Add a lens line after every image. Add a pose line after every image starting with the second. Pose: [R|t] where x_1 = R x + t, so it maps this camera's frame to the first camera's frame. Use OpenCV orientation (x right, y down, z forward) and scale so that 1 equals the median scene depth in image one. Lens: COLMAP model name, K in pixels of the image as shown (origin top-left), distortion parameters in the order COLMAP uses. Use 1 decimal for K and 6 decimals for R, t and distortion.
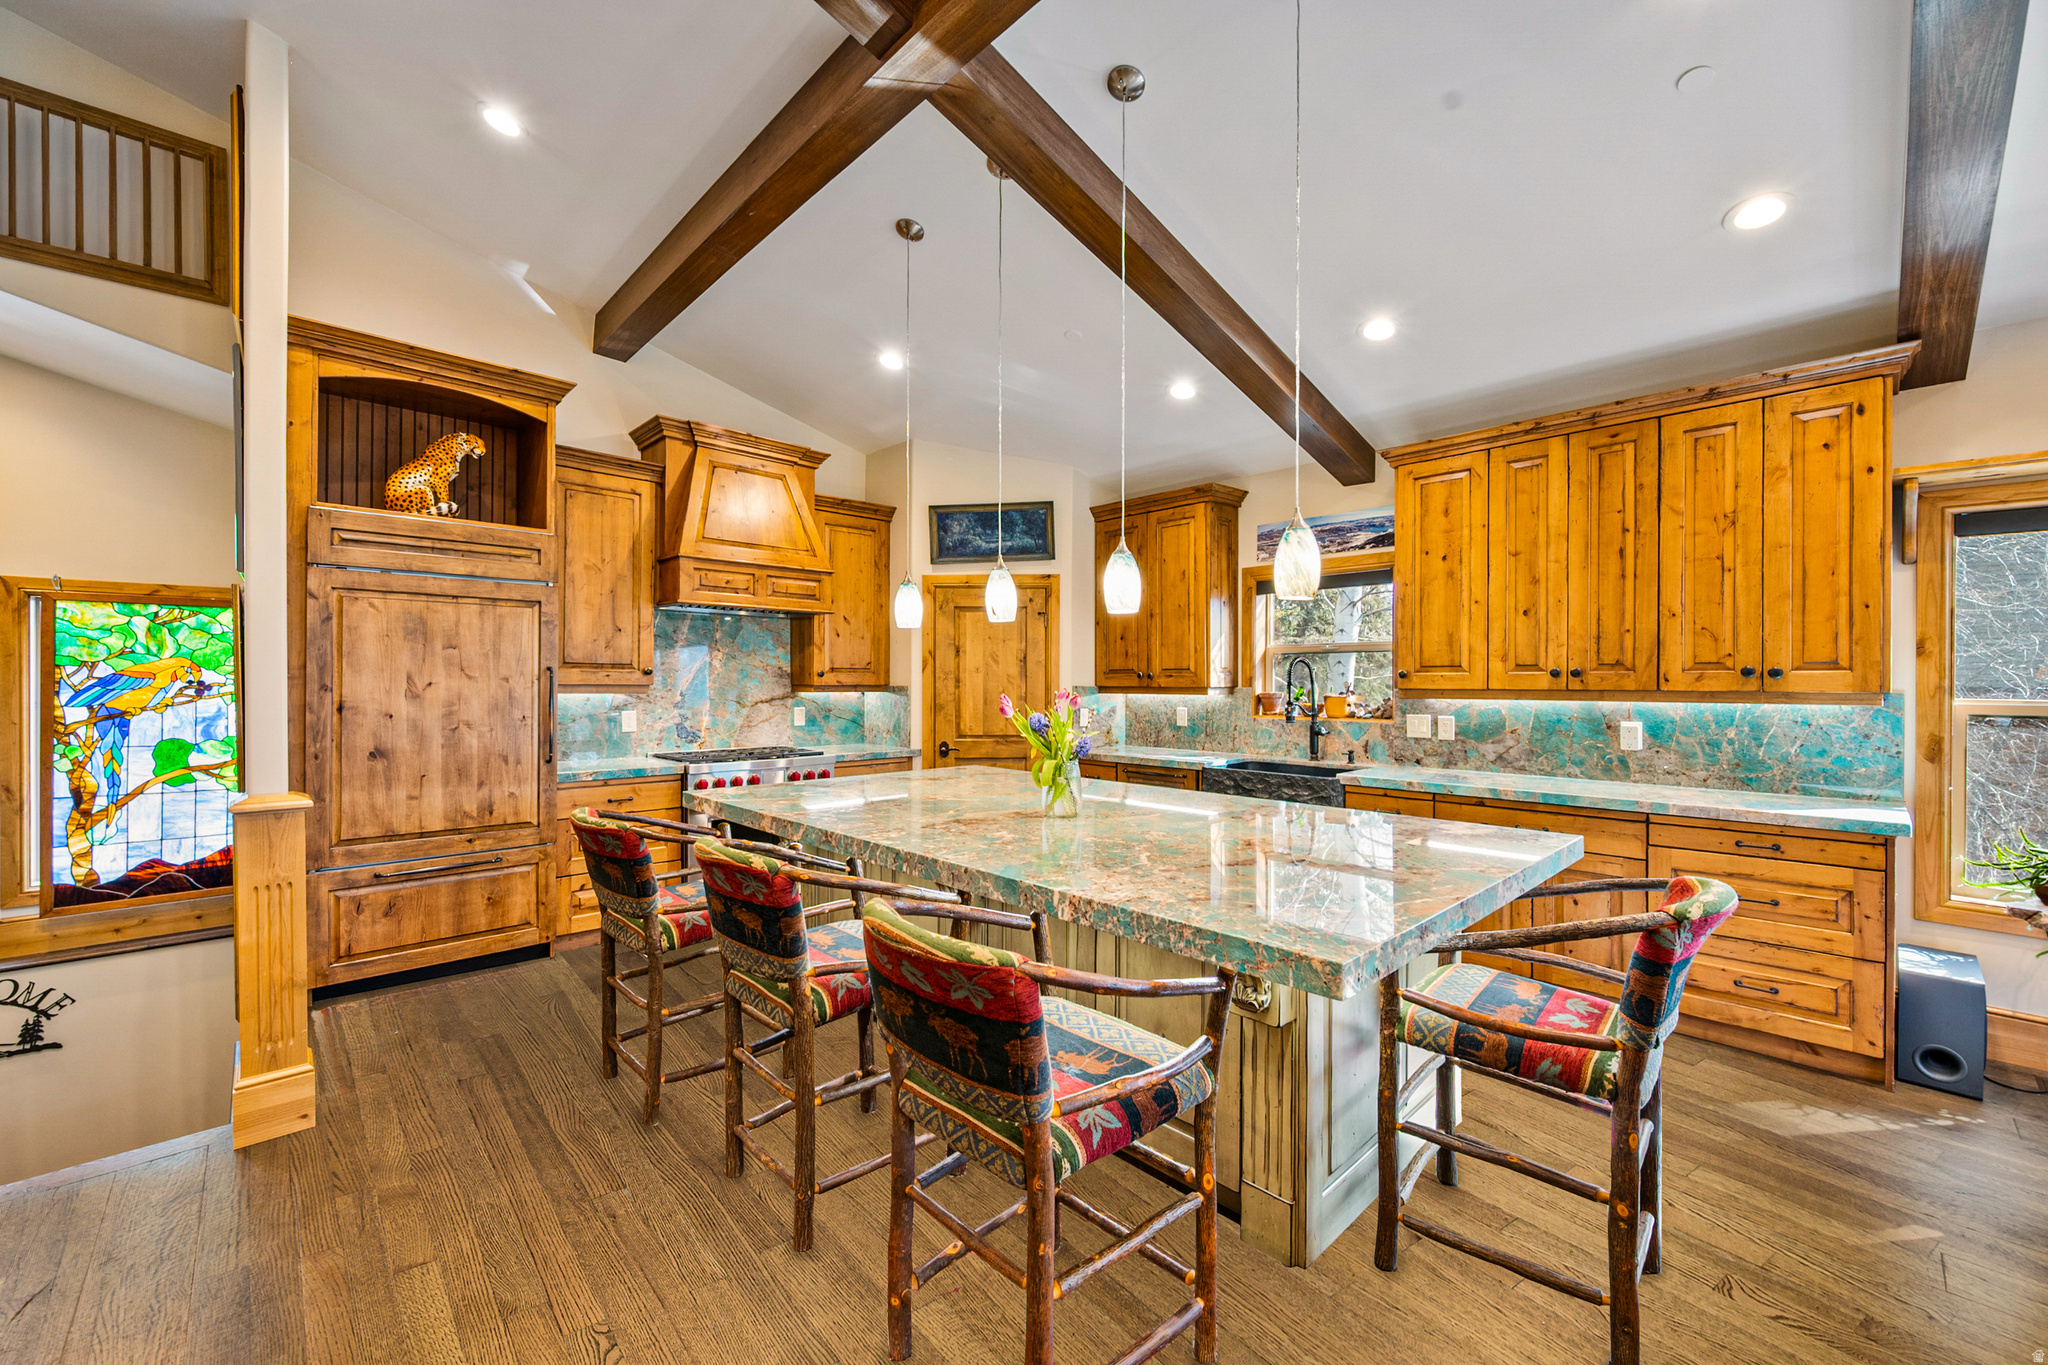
lens RADIAL K [[804.9, 0, 1024.0], [0, 804.9, 682.5], [0, 0, 1]] dist [0.001265, -0.000028]
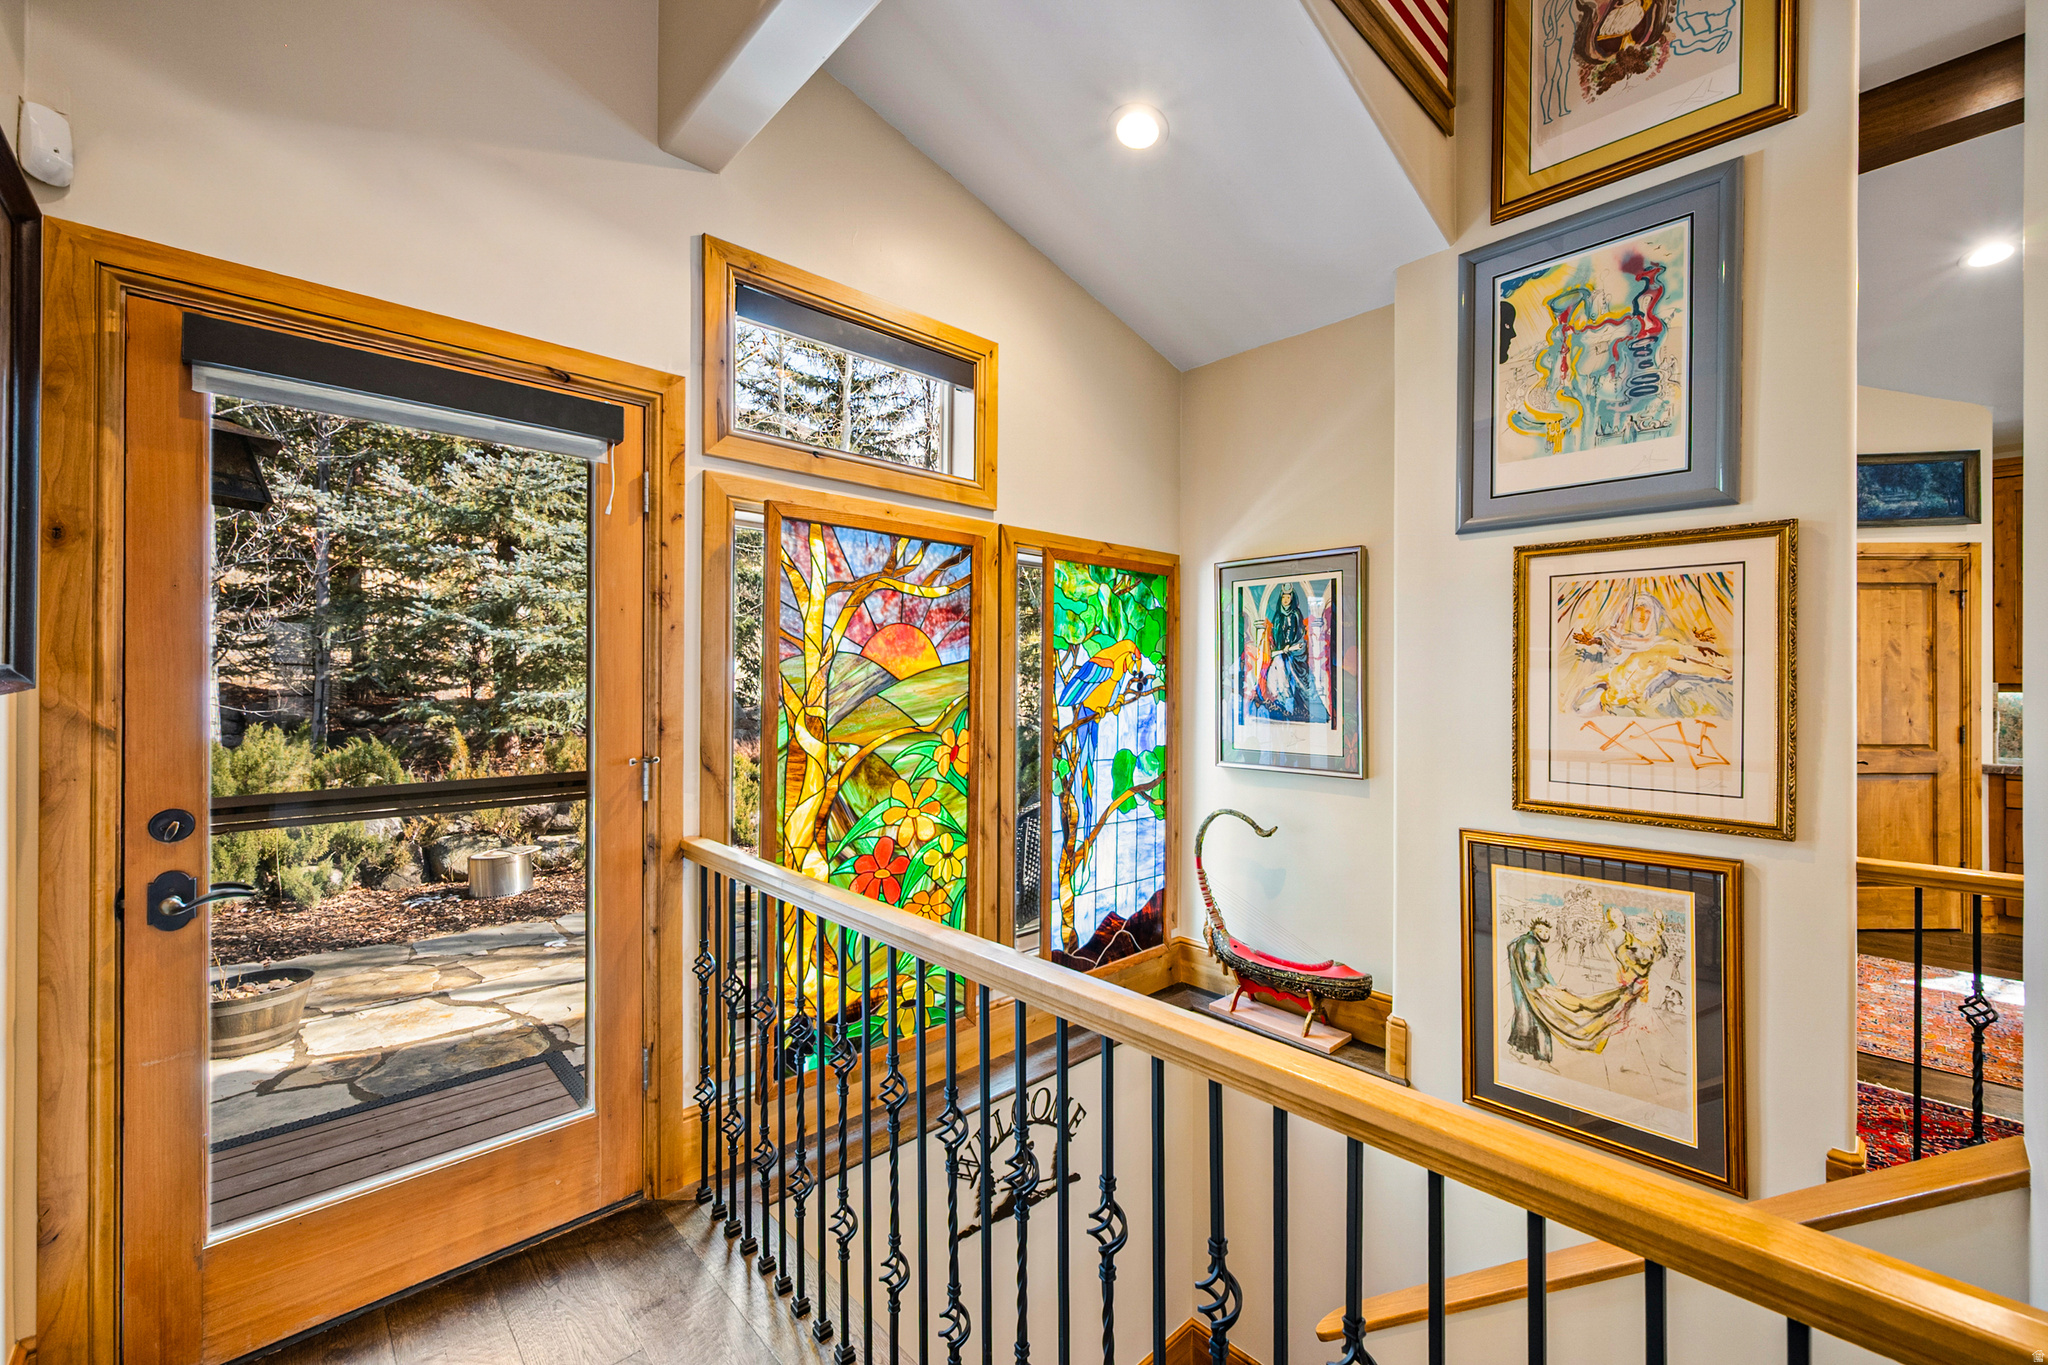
lens RADIAL K [[805.9, 0, 1024.0], [0, 805.9, 682.5], [0, 0, 1]] dist [-0.002028, -0.000075]
pose [[0.999987, 0.001937, -0.004621, -1.083803], [-0.001951, 0.999993, -0.003112, 0.010041], [0.004614, 0.003121, 0.999984, 0.243566]]
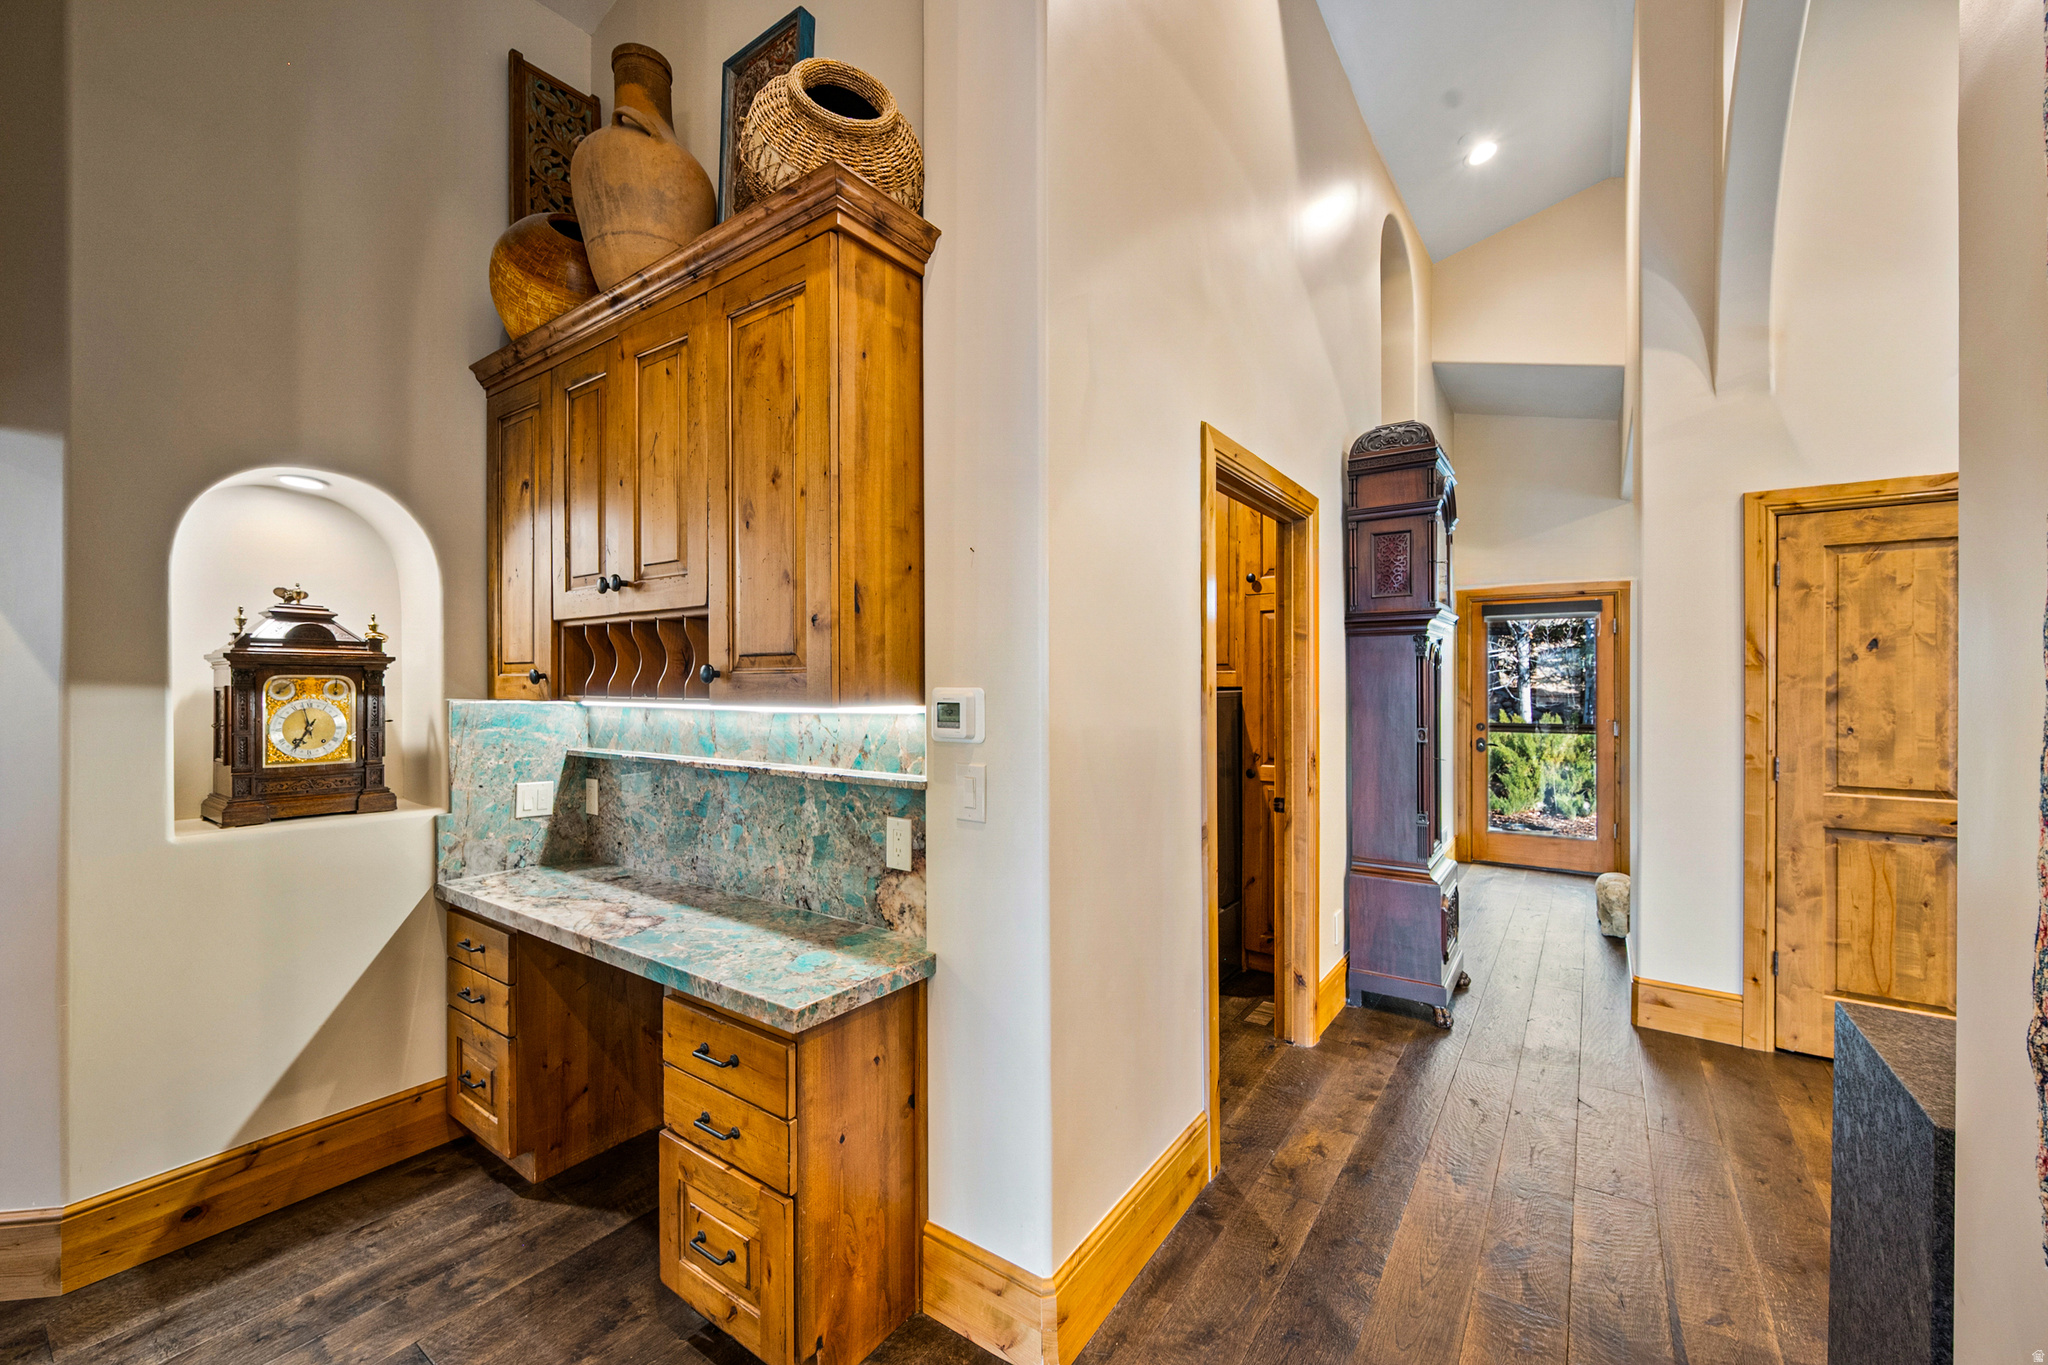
lens RADIAL K [[809.2, 0, 1025.6], [0, 809.2, 677.0], [0, 0, 1]] dist [-0.000580, -0.000530]
pose [[0.190119, -0.006952, -0.981736, -0.225518], [-0.004279, 0.999960, -0.007910, -0.003849], [0.981752, 0.005705, 0.190082, -0.455528]]
